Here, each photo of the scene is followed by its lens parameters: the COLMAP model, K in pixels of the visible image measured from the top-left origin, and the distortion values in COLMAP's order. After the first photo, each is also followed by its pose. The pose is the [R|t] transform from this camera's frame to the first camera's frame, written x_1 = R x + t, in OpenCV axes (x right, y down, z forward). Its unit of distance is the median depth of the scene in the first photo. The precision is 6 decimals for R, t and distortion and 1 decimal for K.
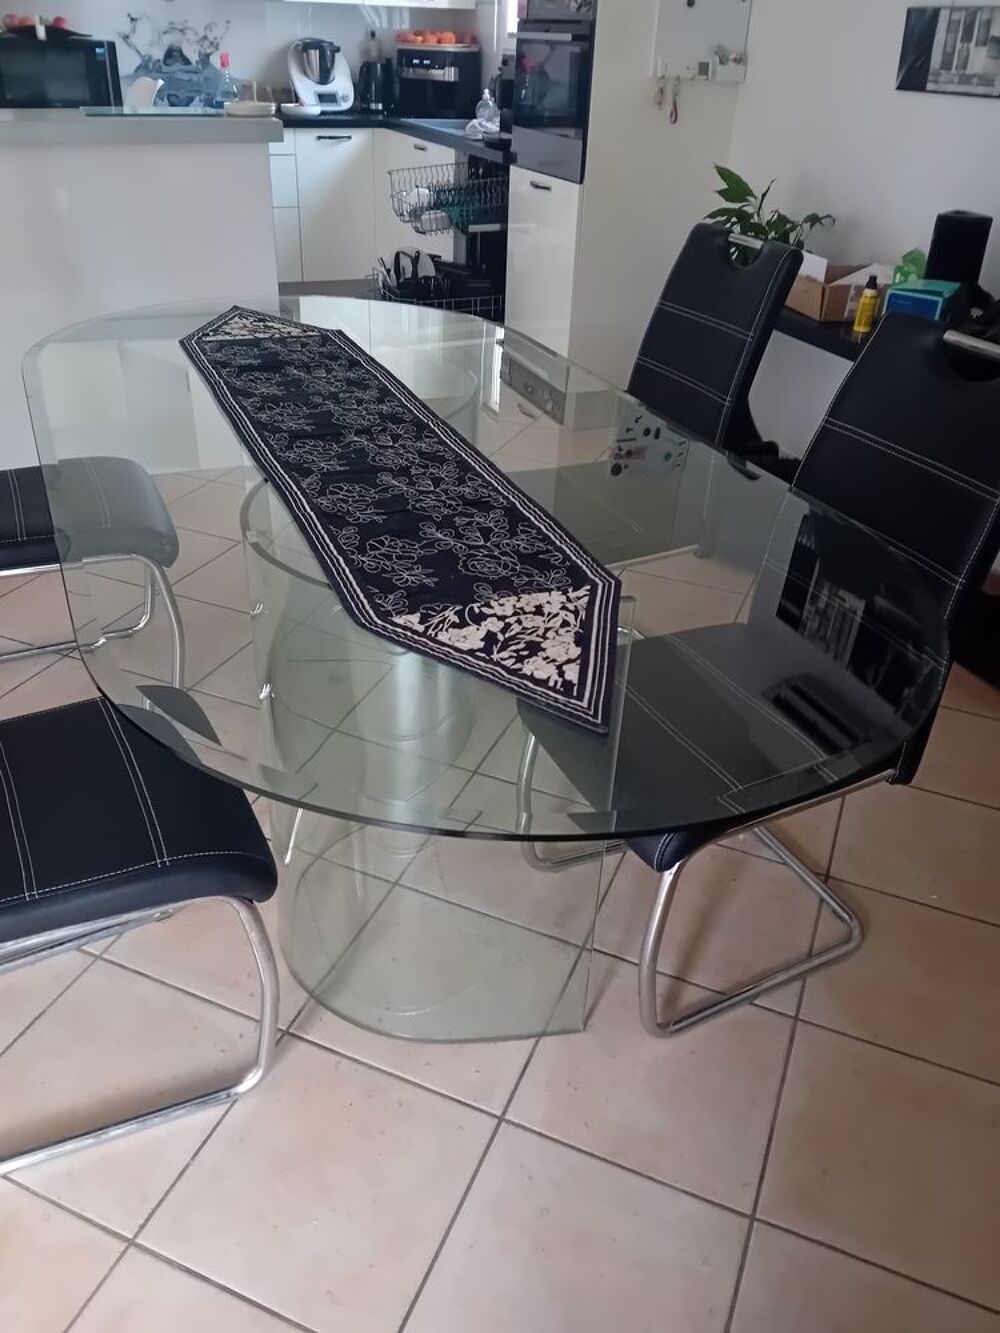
lens RADIAL K [[1029.9, 0, 500.0], [0, 1029.9, 666.5], [0, 0, 1]] dist [0.011755, -0.050940]
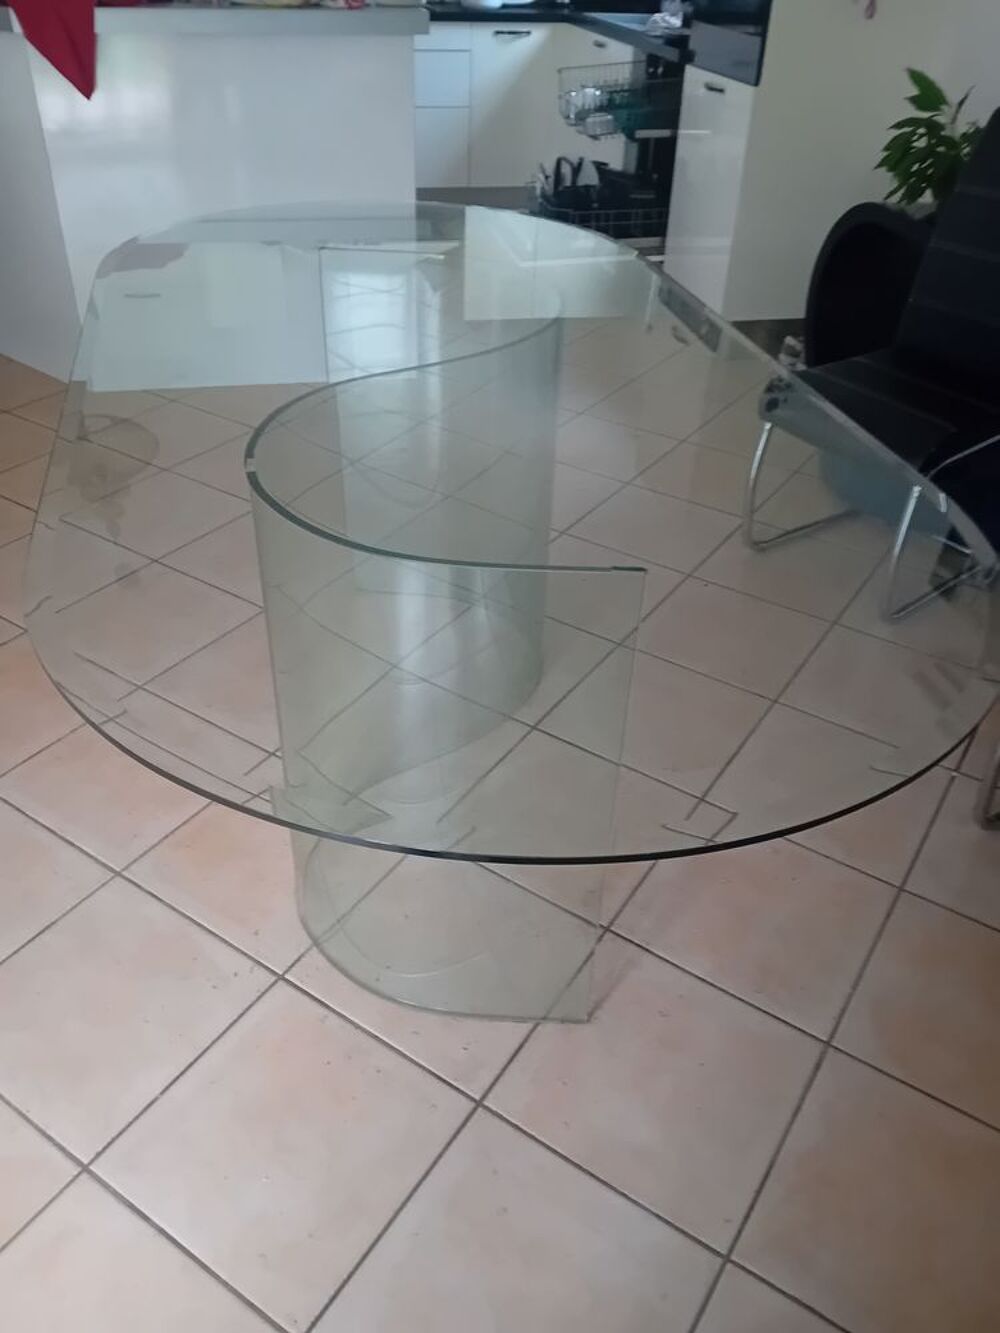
lens RADIAL K [[1039.8, 0, 495.7], [0, 1039.8, 663.3], [0, 0, 1]] dist [0.003935, -0.043520]
pose [[0.981982, 0.101039, -0.159696, 0.083281], [-0.089599, 0.992974, 0.077299, -0.024238], [0.166385, -0.061598, 0.984135, 0.058043]]
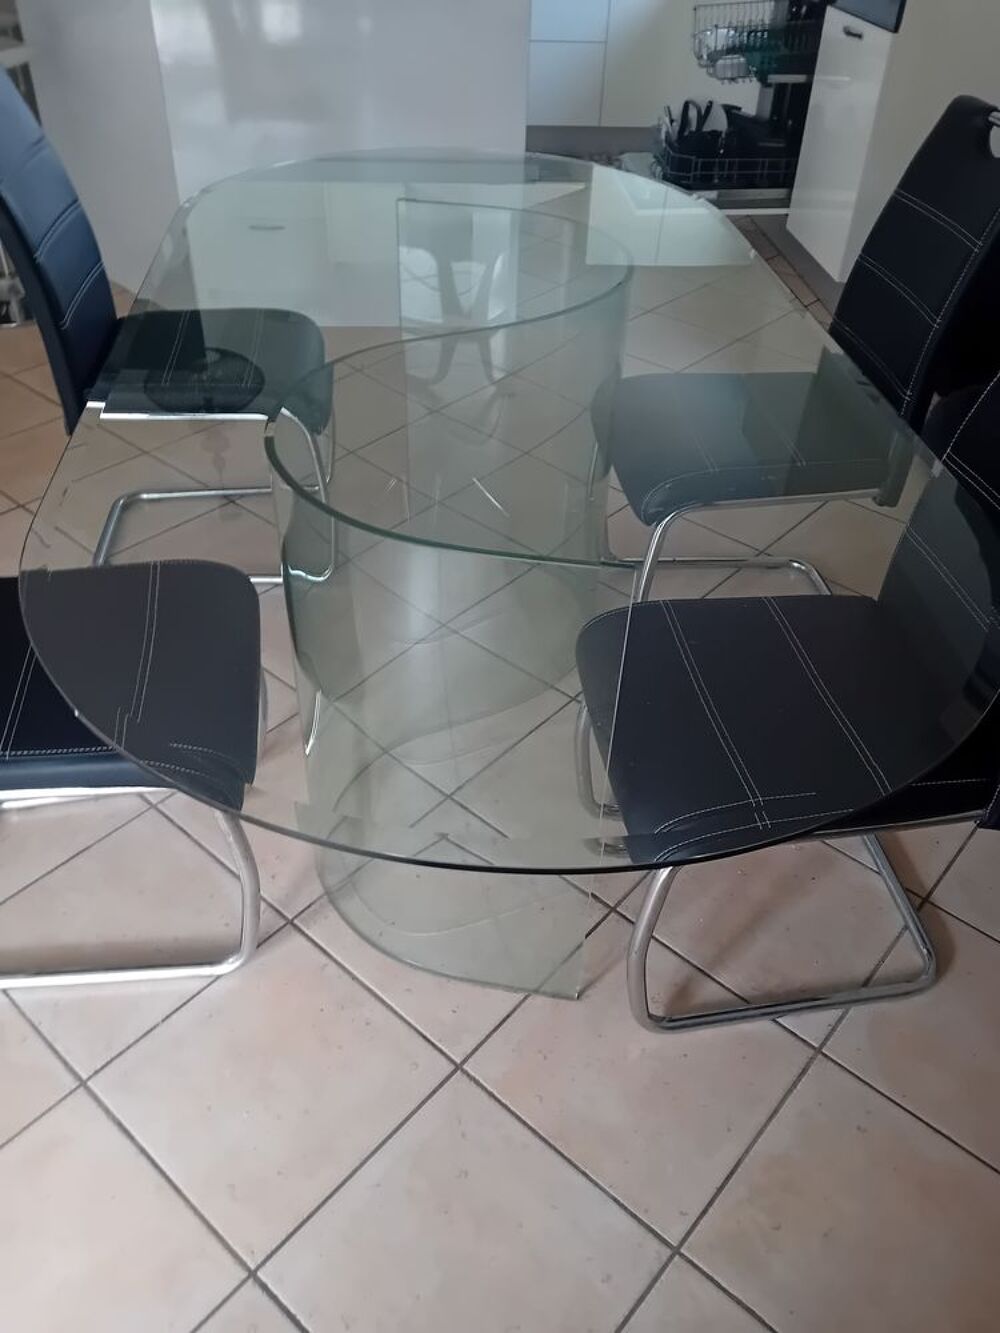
lens RADIAL K [[1029.9, 0, 500.0], [0, 1029.9, 666.5], [0, 0, 1]] dist [0.011755, -0.050940]
pose [[0.948030, 0.191615, -0.254015, 0.138778], [-0.156994, 0.976084, 0.150375, -0.053427], [0.276754, -0.102681, 0.955439, 0.078617]]
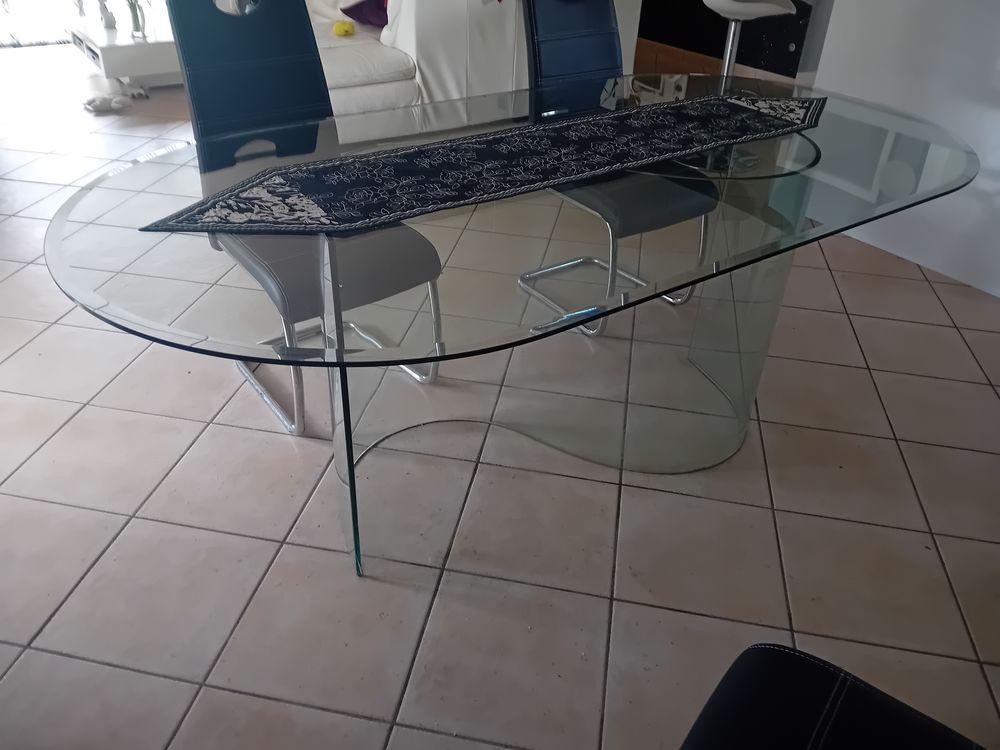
lens RADIAL K [[772.6, 0, 500.0], [0, 772.6, 375.0], [0, 0, 1]] dist [0.011755, -0.050940]
pose [[0.215991, 0.515695, -0.829100, 0.587684], [-0.539055, 0.770986, 0.339117, -0.208889], [0.814105, 0.373684, 0.444514, 0.429392]]
